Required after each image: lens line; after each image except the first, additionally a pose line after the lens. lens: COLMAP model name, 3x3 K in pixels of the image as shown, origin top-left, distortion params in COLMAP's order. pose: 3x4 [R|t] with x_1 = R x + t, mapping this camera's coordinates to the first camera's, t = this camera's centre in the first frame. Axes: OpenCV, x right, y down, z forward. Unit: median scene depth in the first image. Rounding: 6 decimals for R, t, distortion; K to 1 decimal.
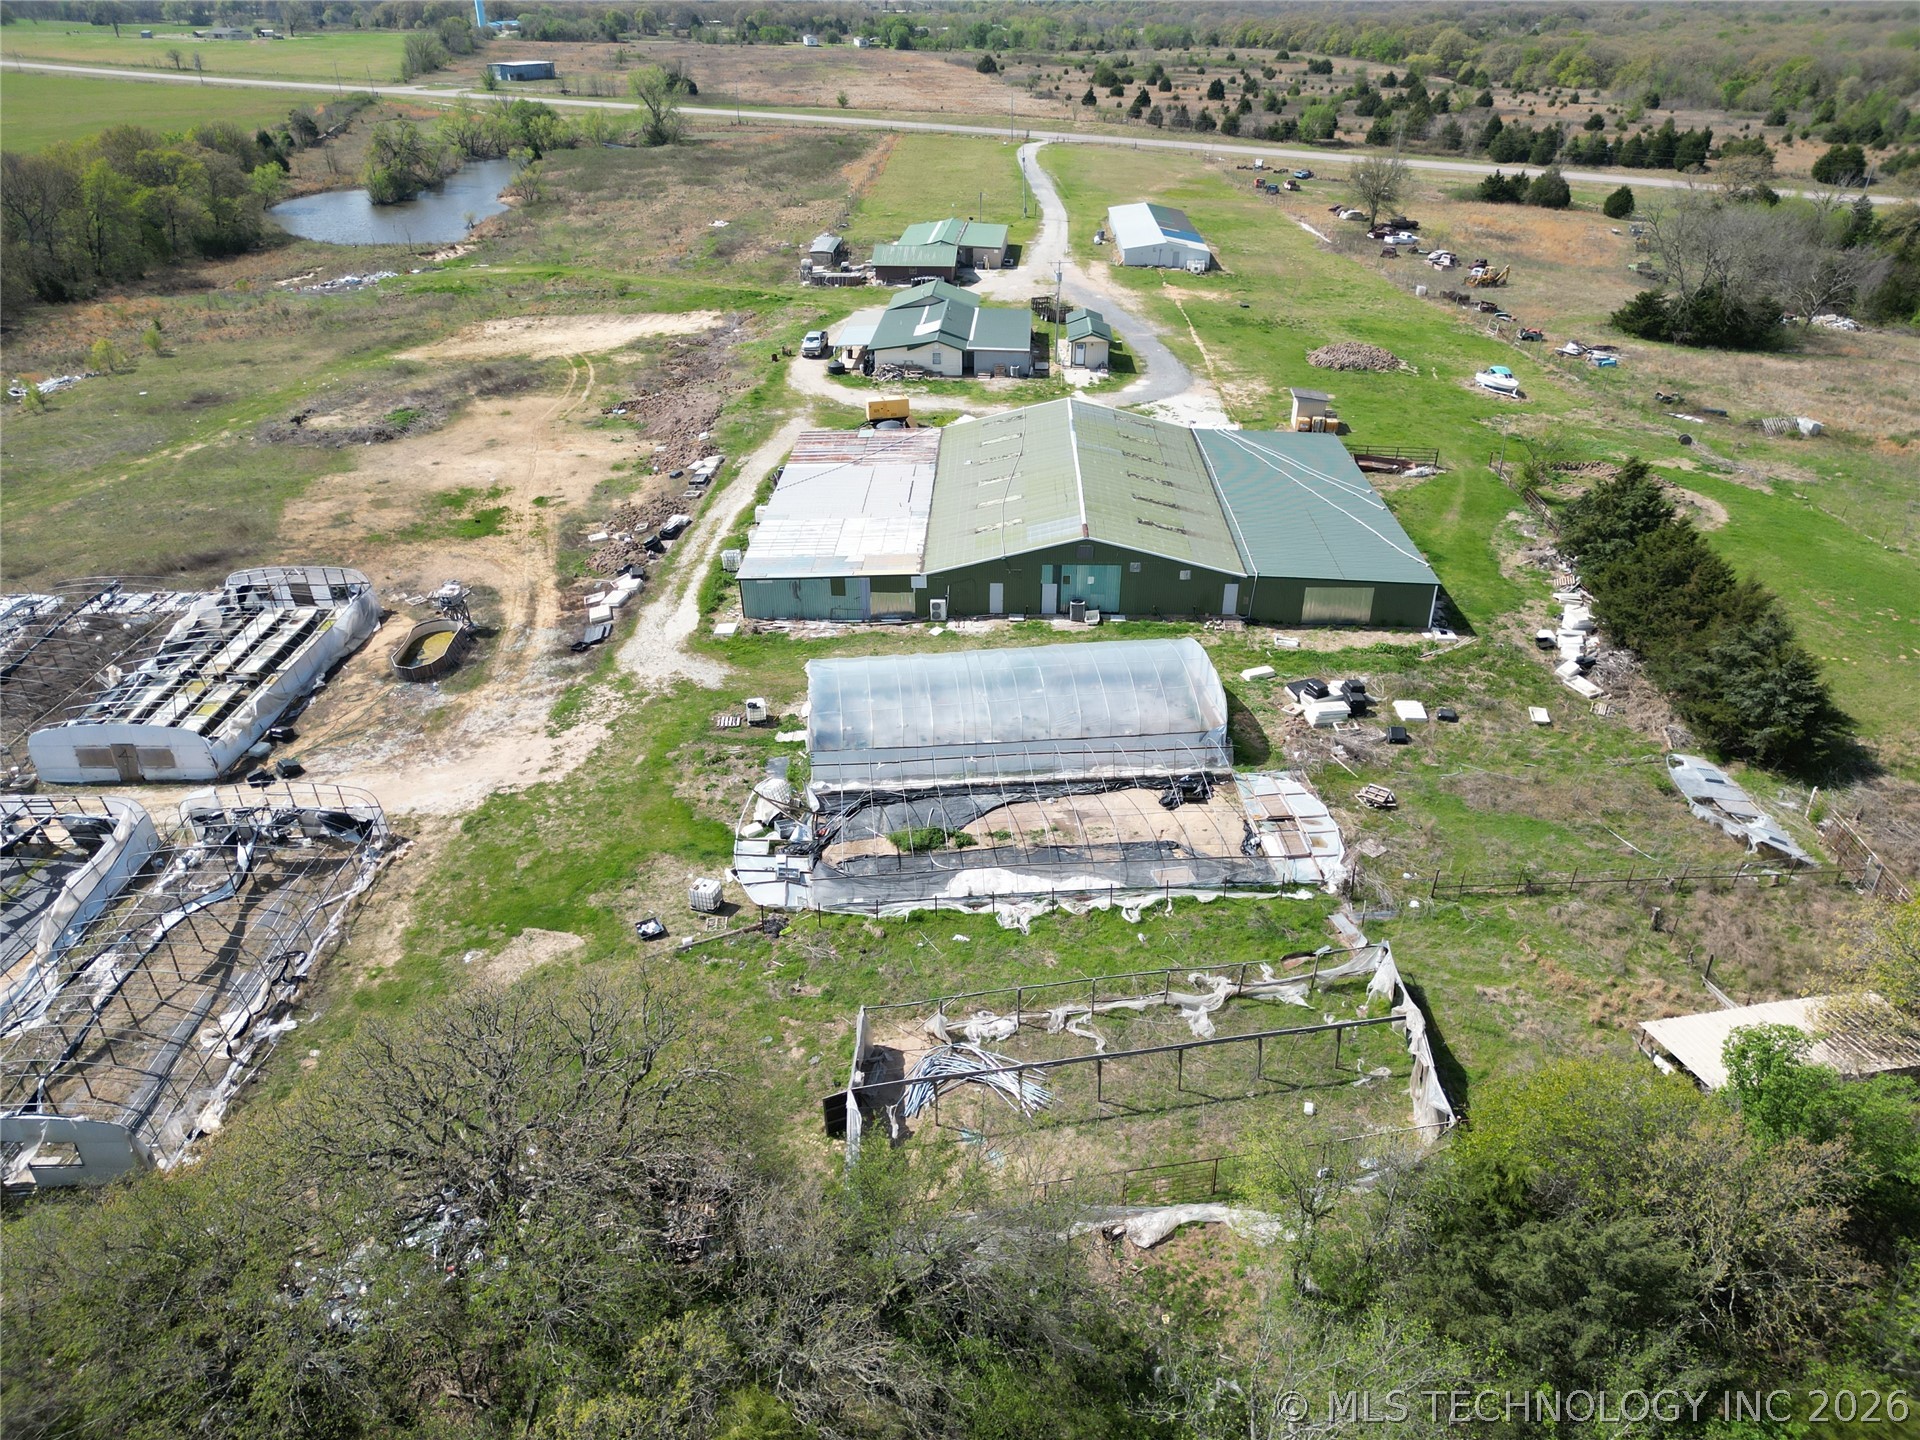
lens RADIAL K [[1341.7, 0, 961.4], [0, 1341.7, 716.9], [0, 0, 1]] dist [0.069265, -0.065077]
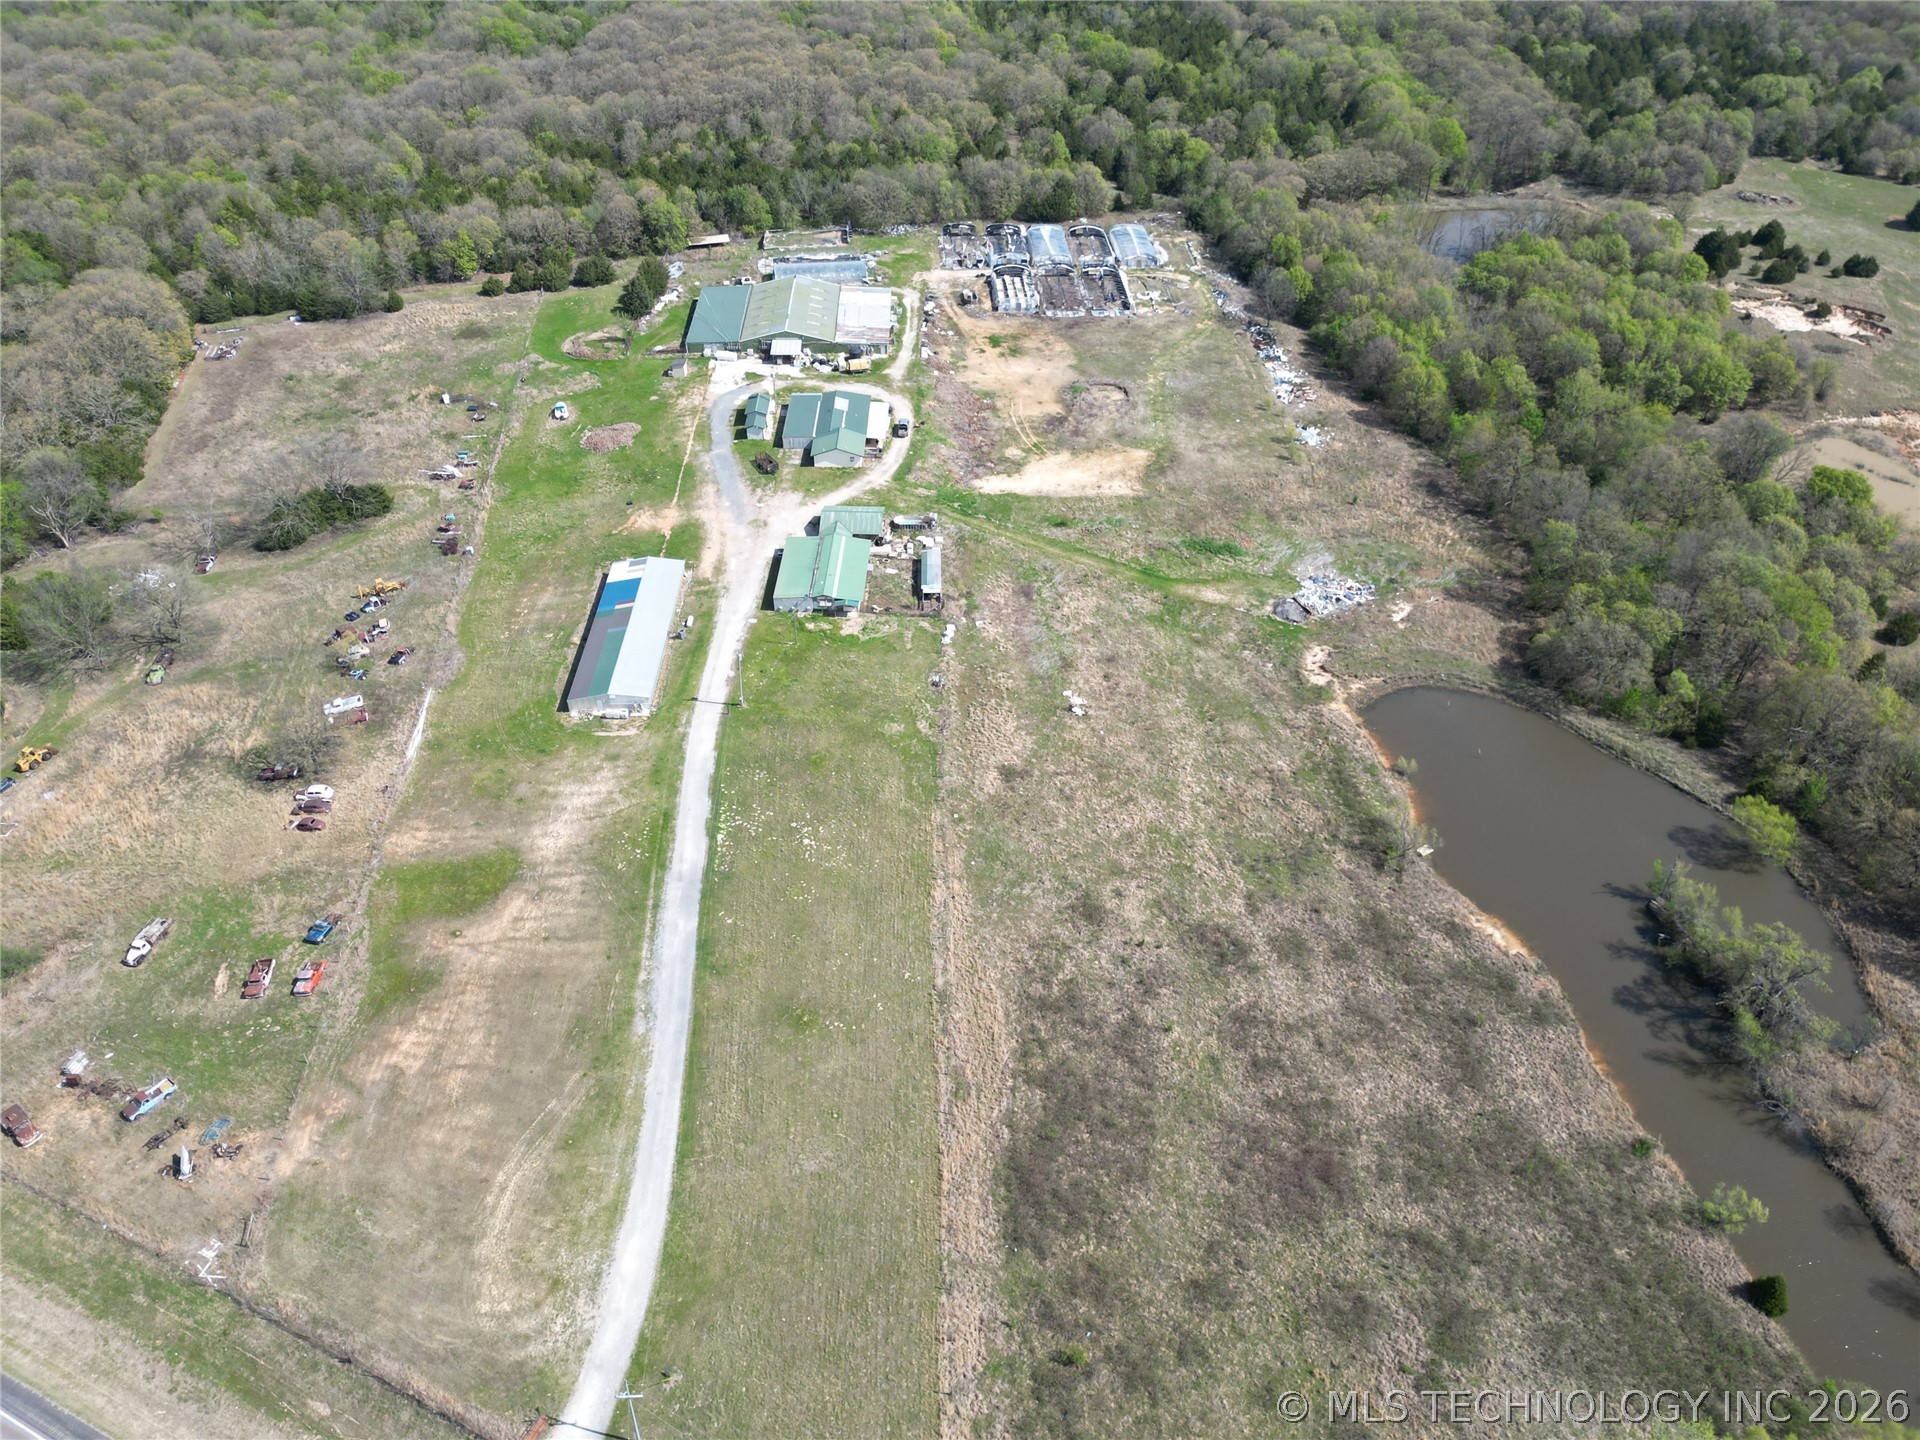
lens RADIAL K [[1355.0, 0, 958.2], [0, 1355.0, 721.4], [0, 0, 1]] dist [0.101397, -0.138548]
pose [[-0.998568, 0.032828, -0.042230, -0.090261], [-0.026940, 0.373396, 0.927281, -1.844023], [0.046210, 0.927091, -0.371978, 2.054985]]
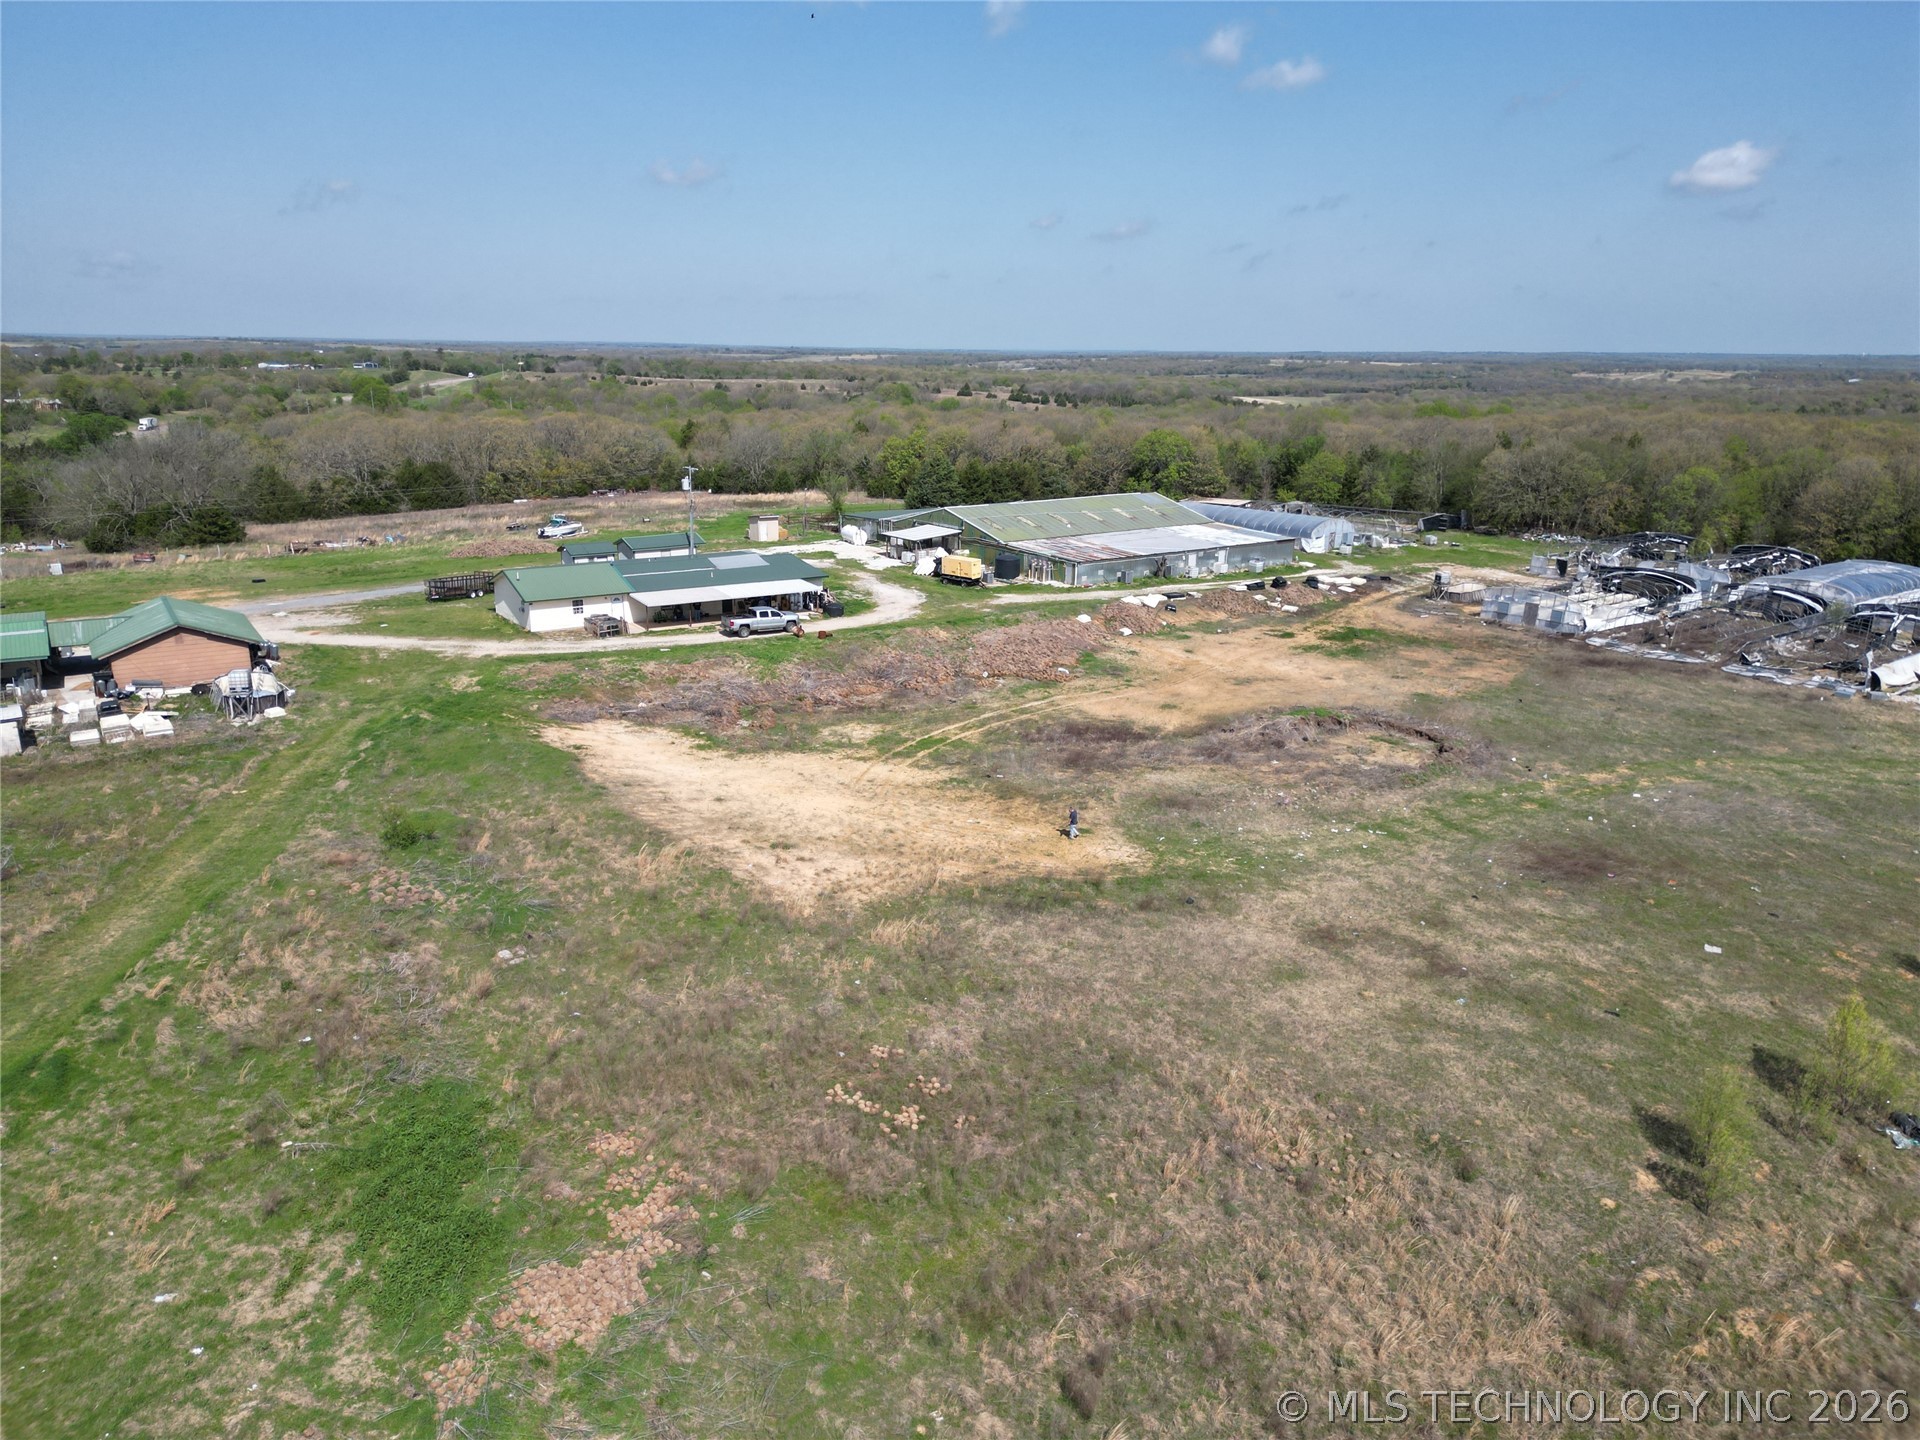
lens RADIAL K [[1341.7, 0, 961.4], [0, 1341.7, 716.9], [0, 0, 1]] dist [0.069265, -0.065077]
pose [[-0.618580, -0.210897, 0.756889, -0.729031], [0.370920, 0.770828, 0.517922, -0.567761], [-0.692659, 0.601122, -0.398593, 1.233339]]
